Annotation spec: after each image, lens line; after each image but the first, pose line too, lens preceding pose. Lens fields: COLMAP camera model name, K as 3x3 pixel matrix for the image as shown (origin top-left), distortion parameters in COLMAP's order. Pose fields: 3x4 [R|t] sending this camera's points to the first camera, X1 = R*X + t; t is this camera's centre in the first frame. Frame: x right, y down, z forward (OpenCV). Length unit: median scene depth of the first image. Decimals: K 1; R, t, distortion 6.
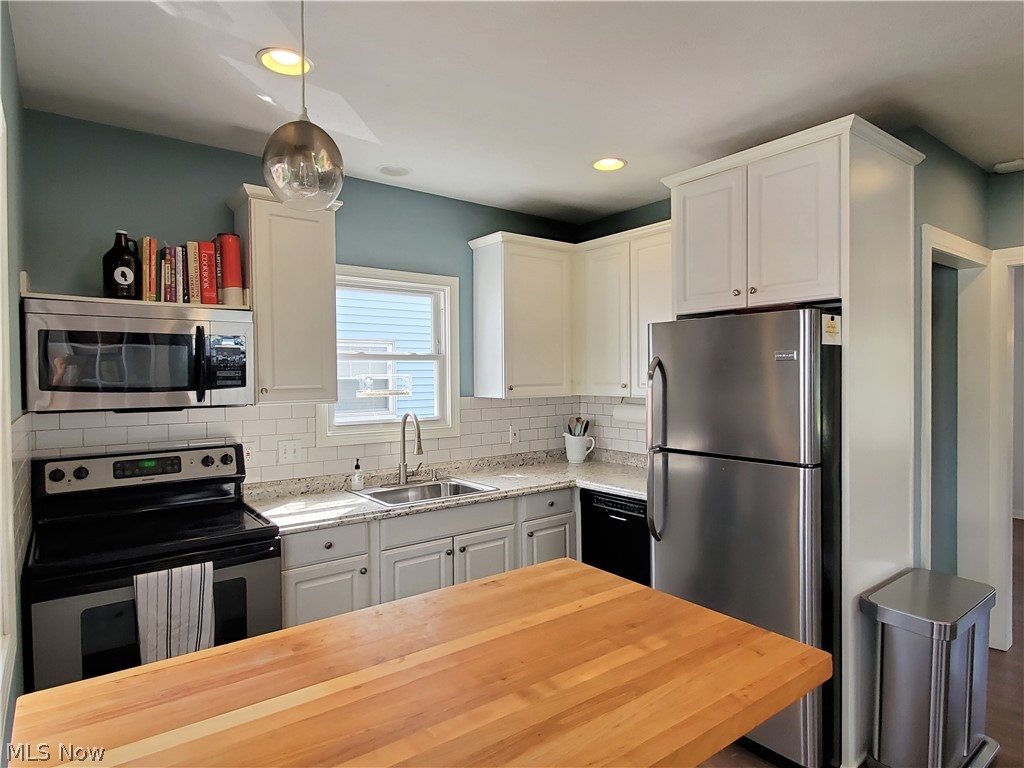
lens RADIAL K [[598.1, 0, 515.0], [0, 598.1, 381.4], [0, 0, 1]] dist [0.004015, -0.000263]
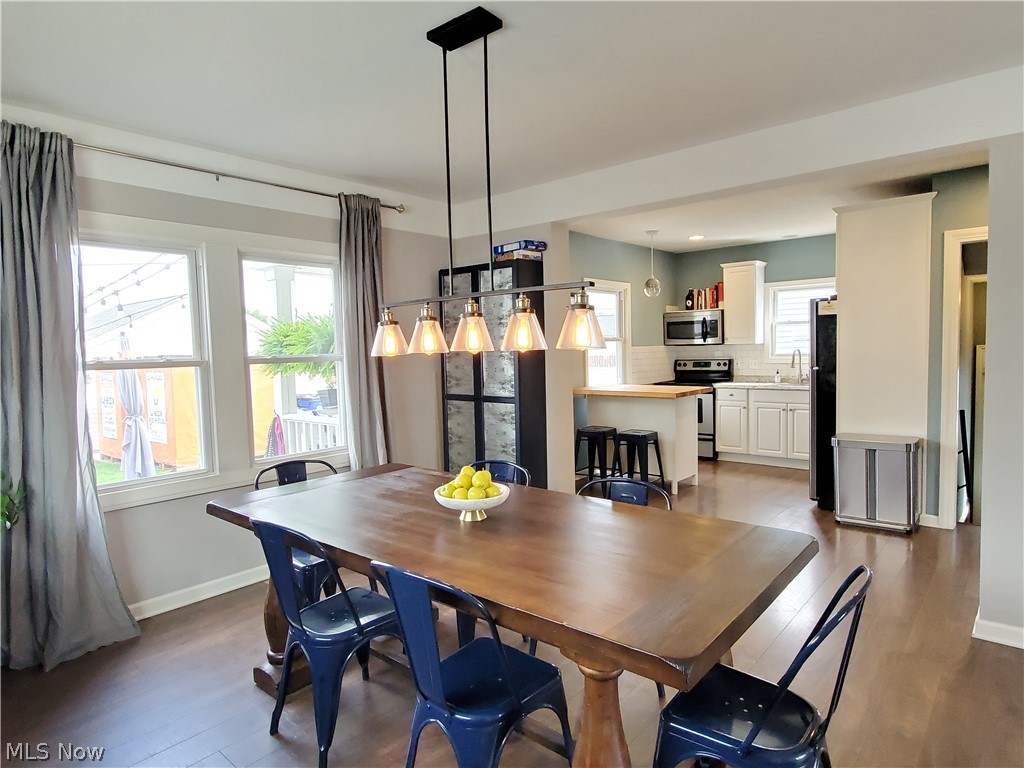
lens RADIAL K [[598.1, 0, 531.1], [0, 598.1, 372.3], [0, 0, 1]] dist [0.004015, -0.000263]
pose [[0.212048, 0.044599, -0.976241, 2.146893], [0.006622, 0.998870, 0.047071, 0.034673], [0.977237, -0.016446, 0.211513, -0.471578]]
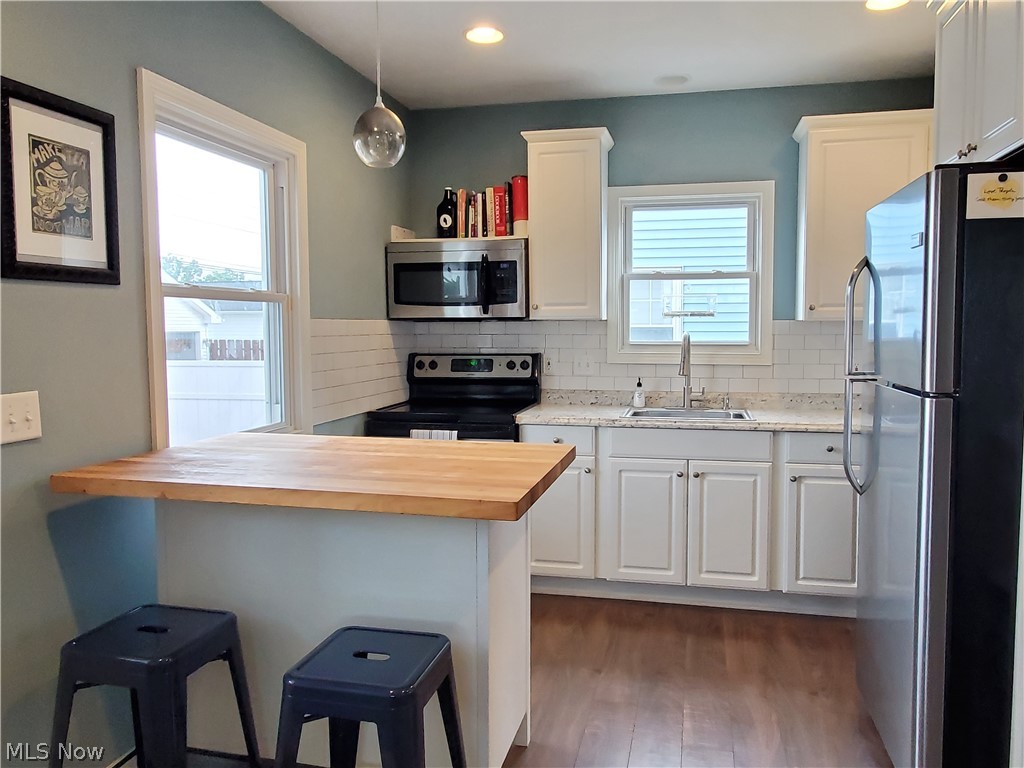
lens RADIAL K [[739.6, 0, 527.4], [0, 739.6, 371.3], [0, 0, 1]] dist [0.002890, 0.009560]
pose [[0.633067, 0.055189, -0.772127, 0.728988], [-0.012069, 0.998038, 0.061441, 0.055089], [0.774003, -0.029578, 0.632491, 0.065107]]
